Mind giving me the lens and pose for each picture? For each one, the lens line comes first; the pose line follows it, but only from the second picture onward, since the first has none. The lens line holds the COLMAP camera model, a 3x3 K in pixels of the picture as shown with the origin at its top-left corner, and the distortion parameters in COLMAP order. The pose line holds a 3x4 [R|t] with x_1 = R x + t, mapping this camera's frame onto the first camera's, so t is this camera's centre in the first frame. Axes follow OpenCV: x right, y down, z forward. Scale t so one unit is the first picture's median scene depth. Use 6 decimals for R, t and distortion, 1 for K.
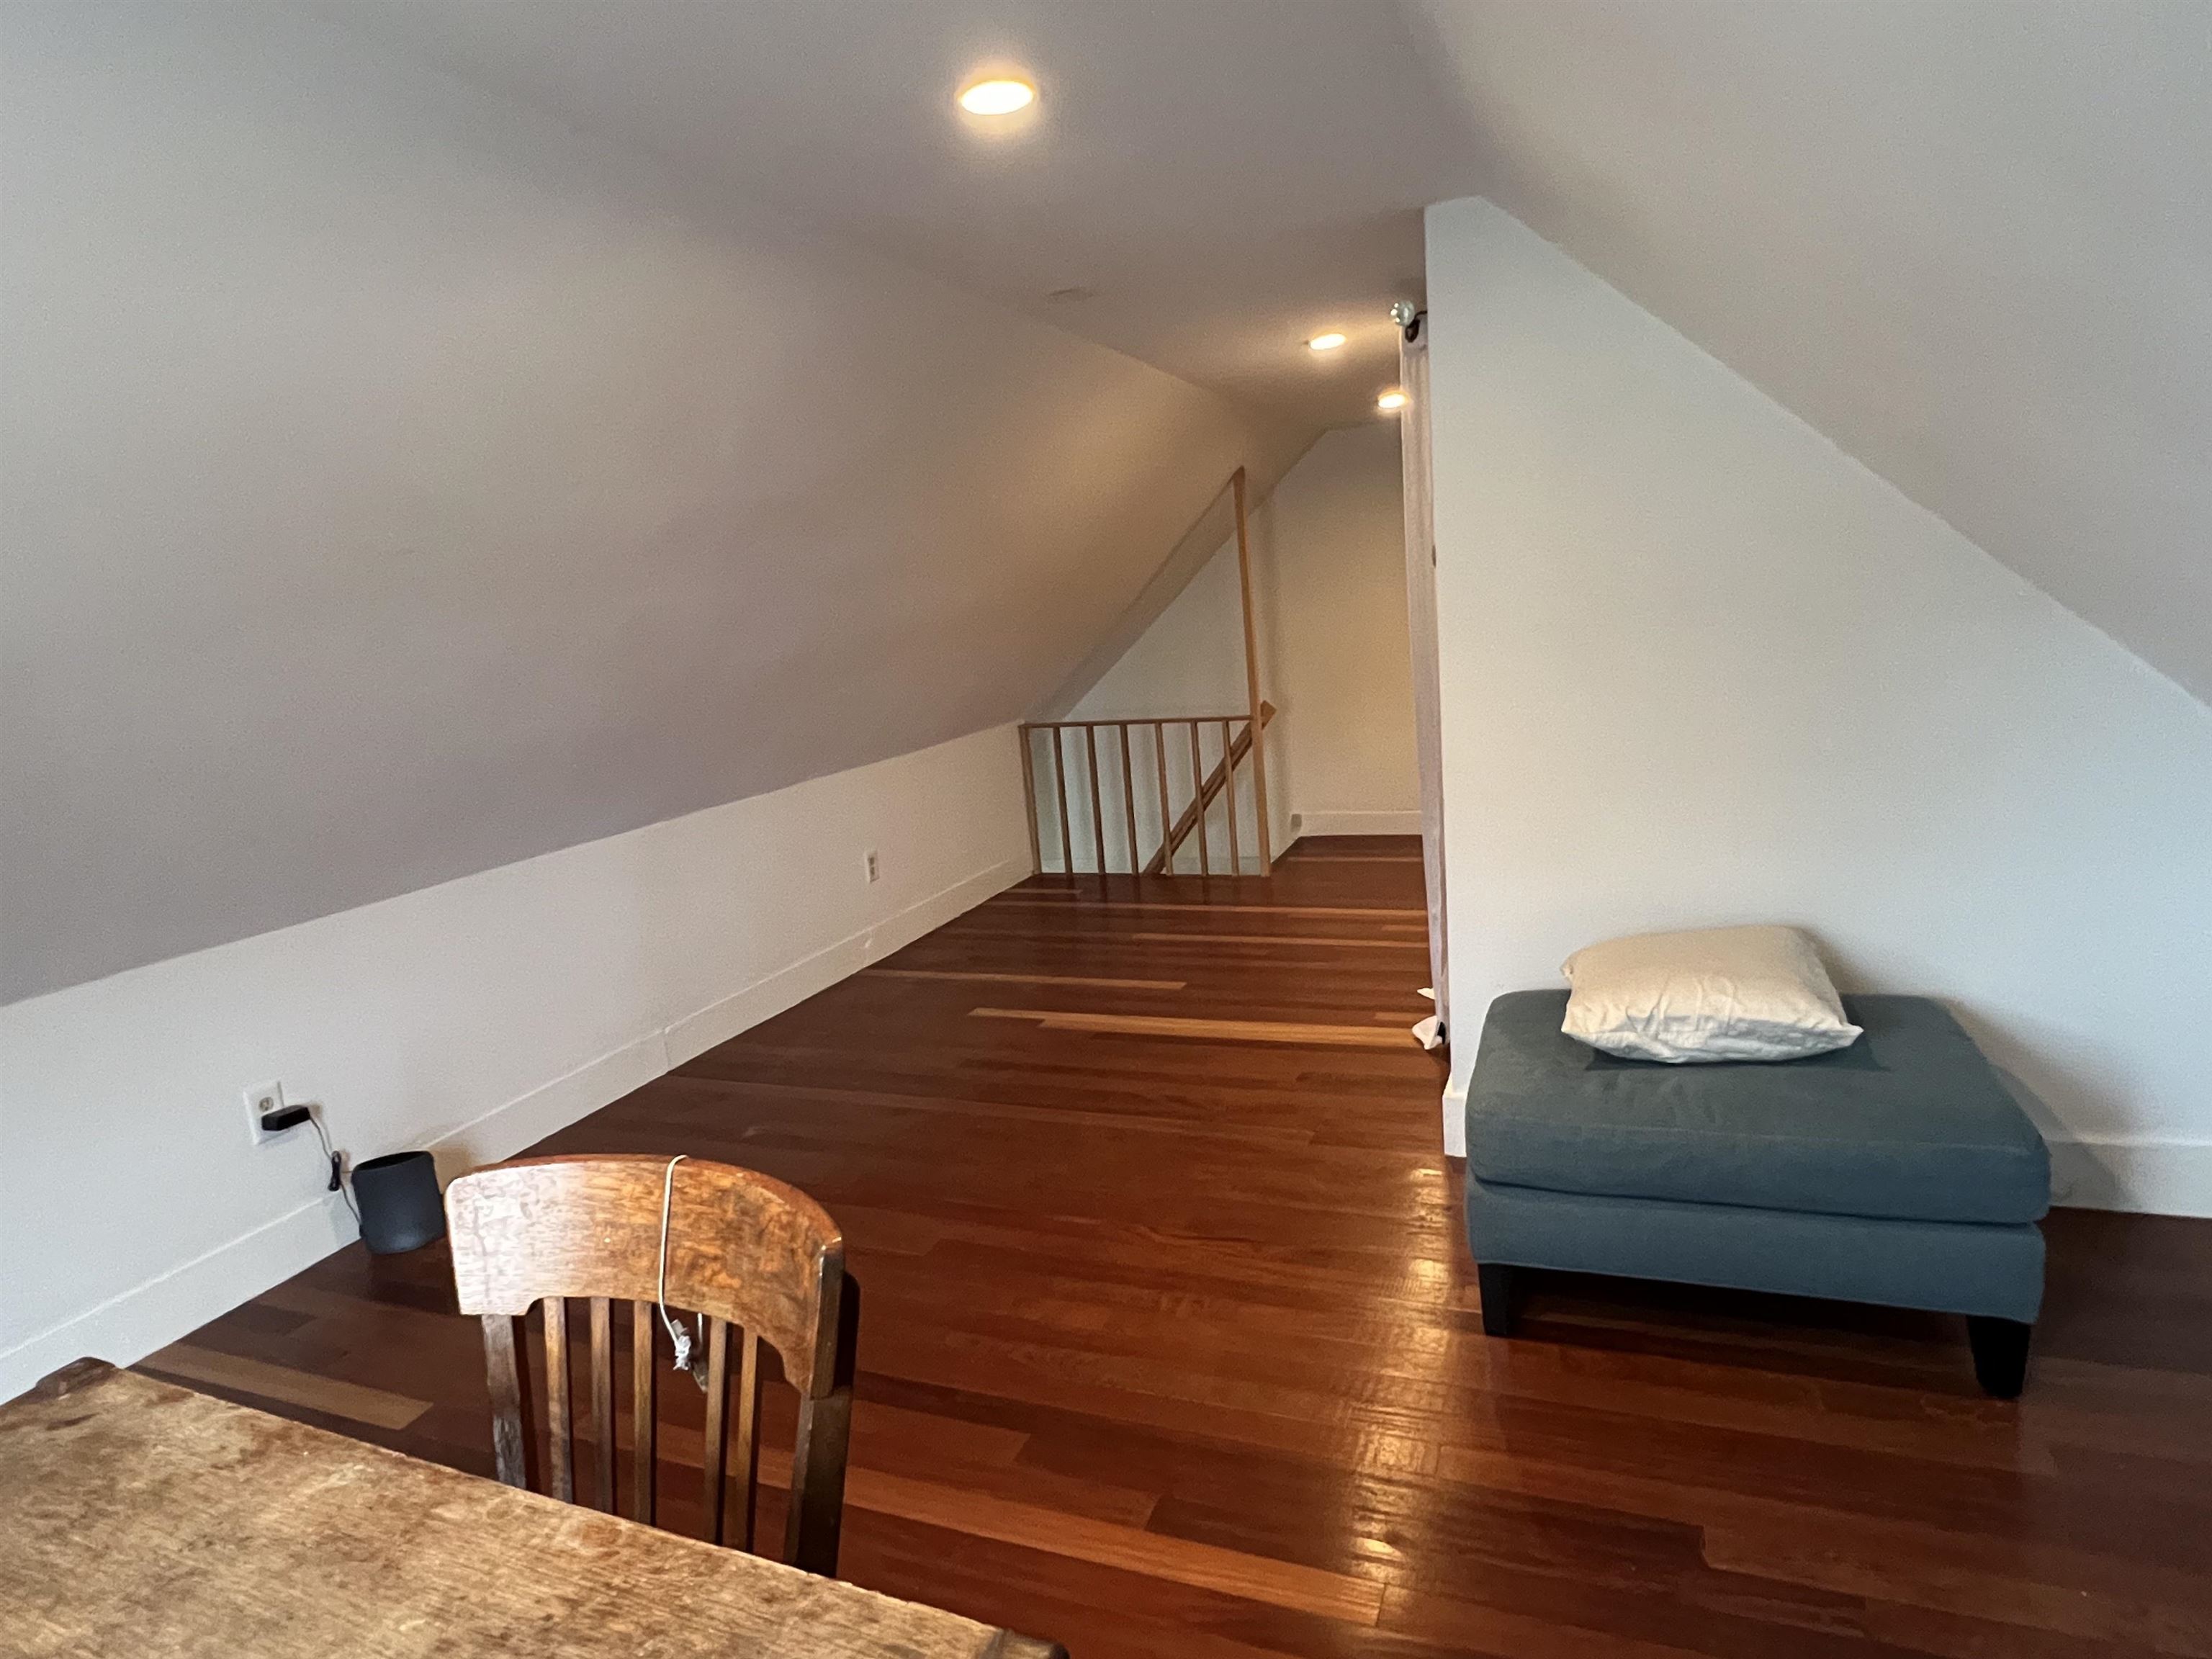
lens RADIAL K [[1260.5, 0, 1100.4], [0, 1260.5, 837.7], [0, 0, 1]] dist [-0.003560, -0.004496]
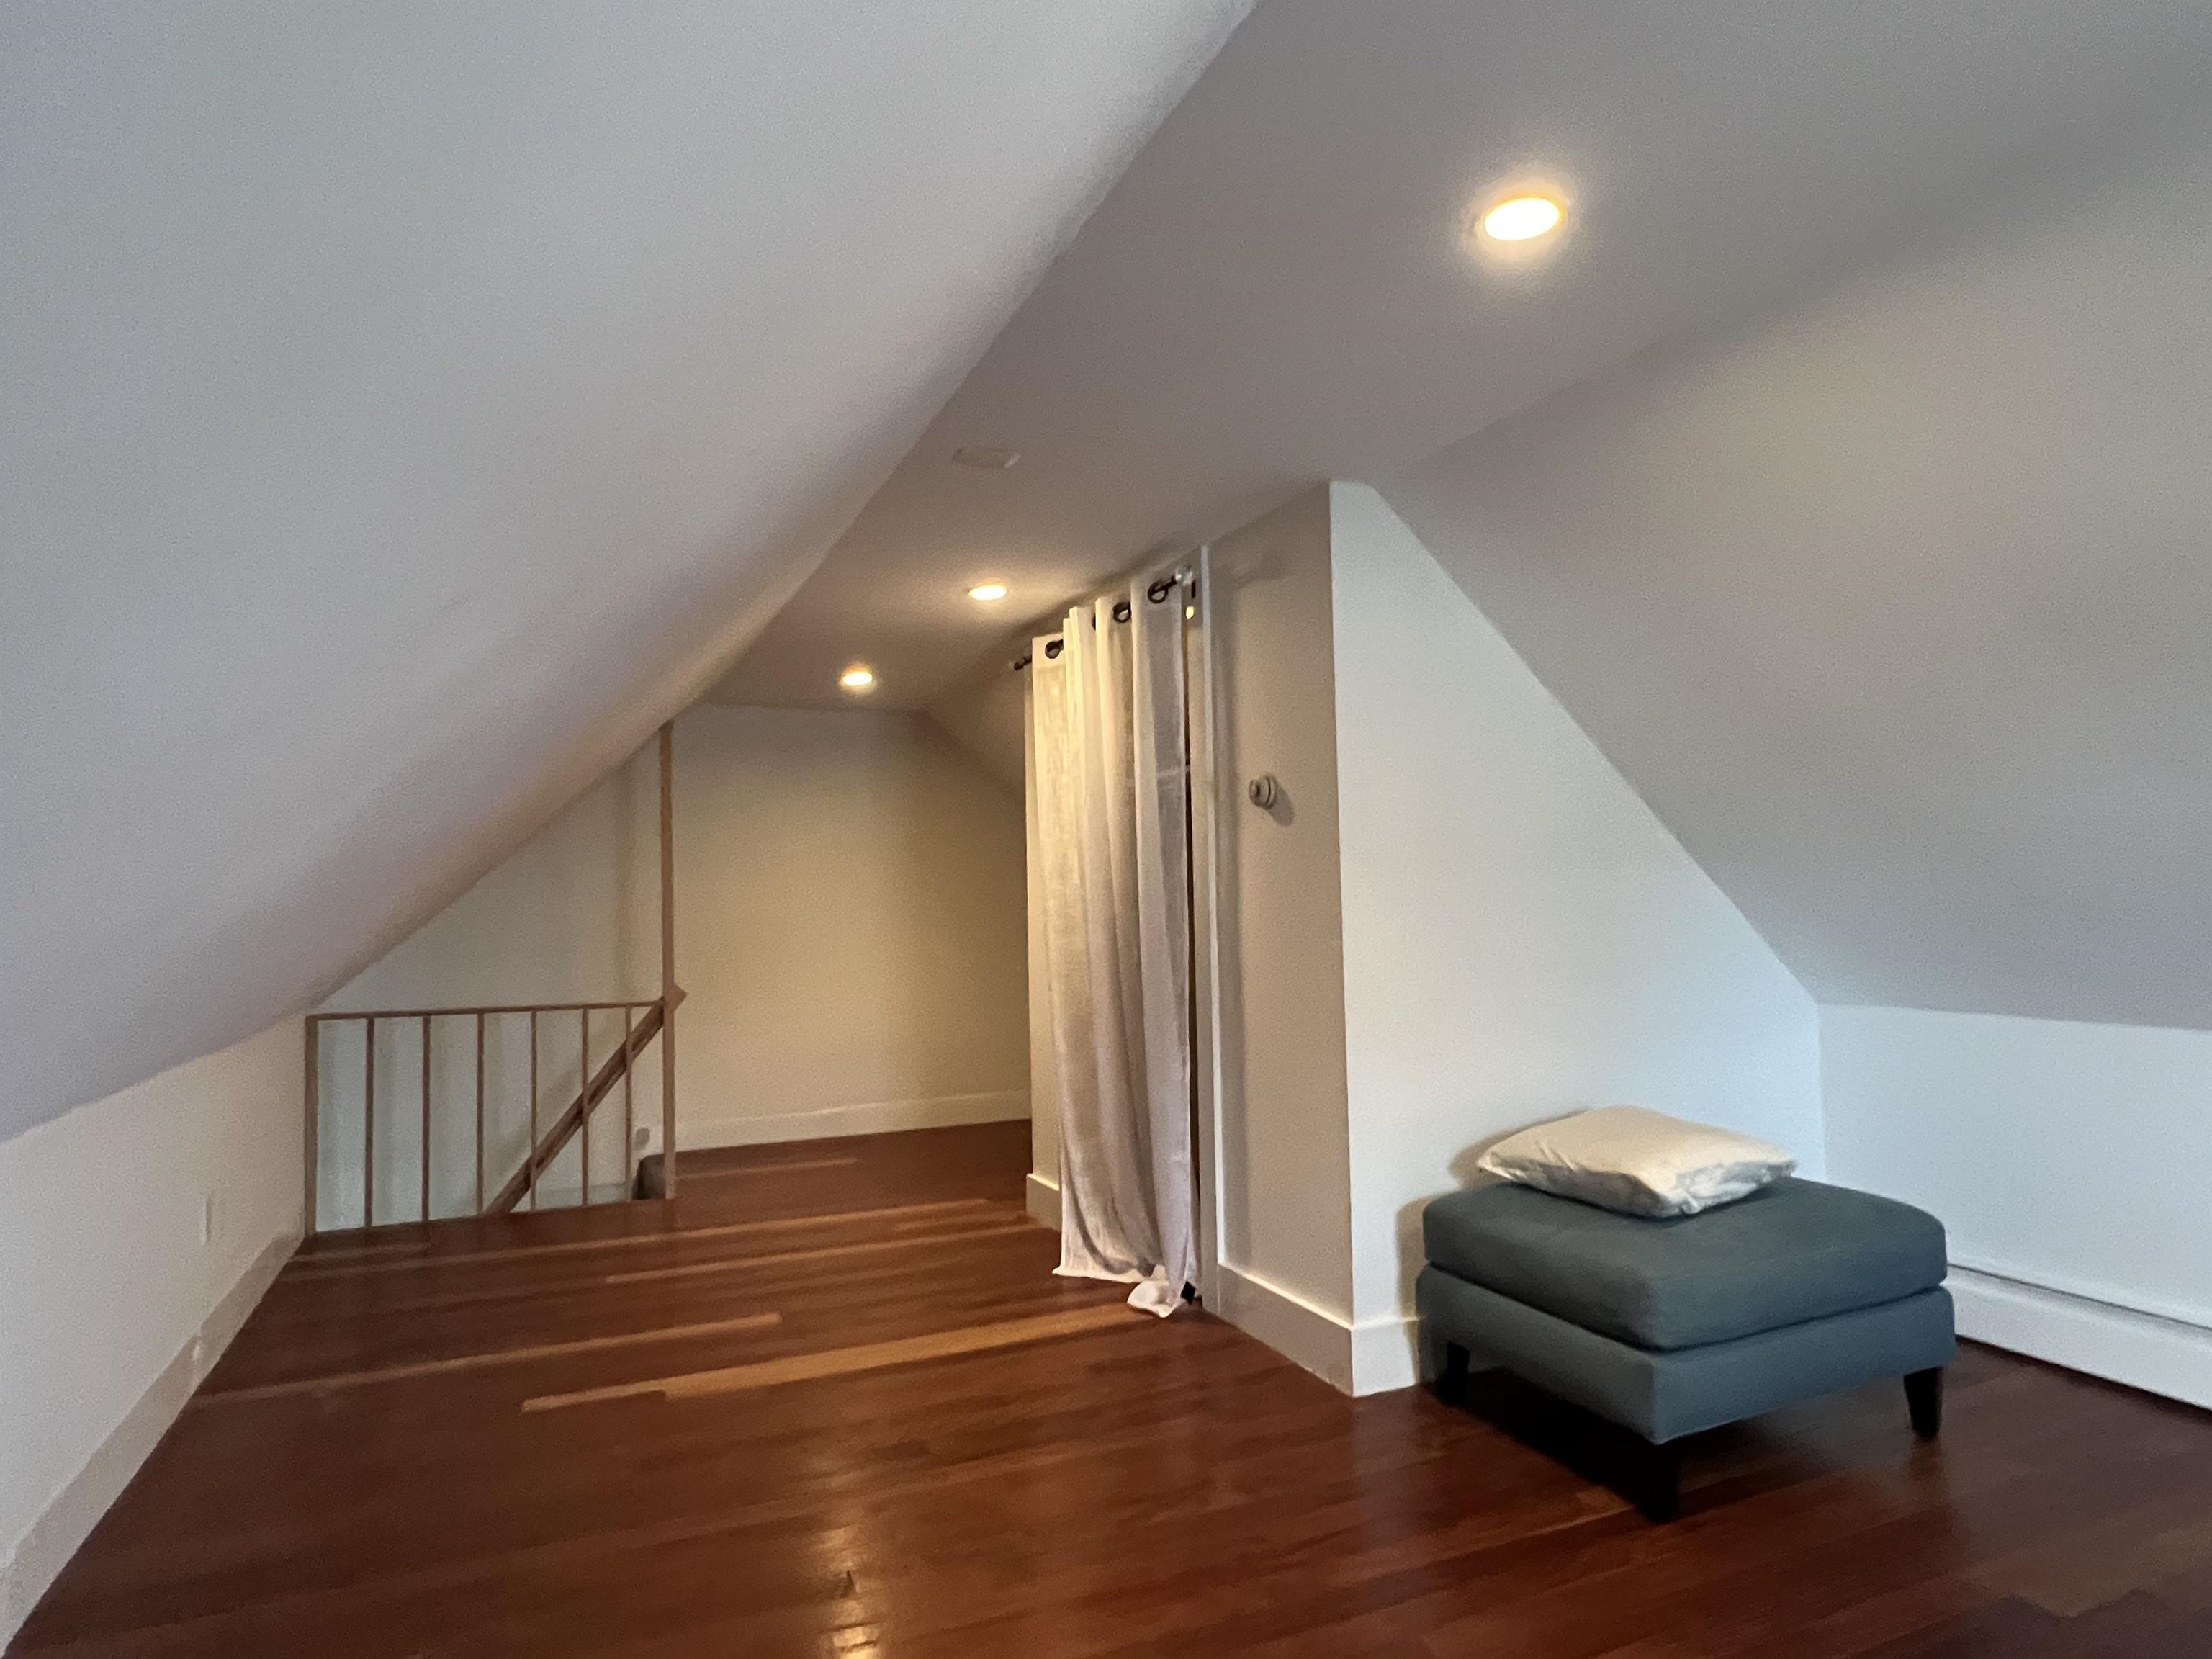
lens RADIAL K [[1260.5, 0, 1102.2], [0, 1260.5, 825.4], [0, 0, 1]] dist [-0.003560, -0.004496]
pose [[0.697810, 0.110777, 0.707665, -0.336195], [0.095553, 0.964741, -0.245242, 0.029642], [-0.709881, 0.238752, 0.662621, 0.236617]]
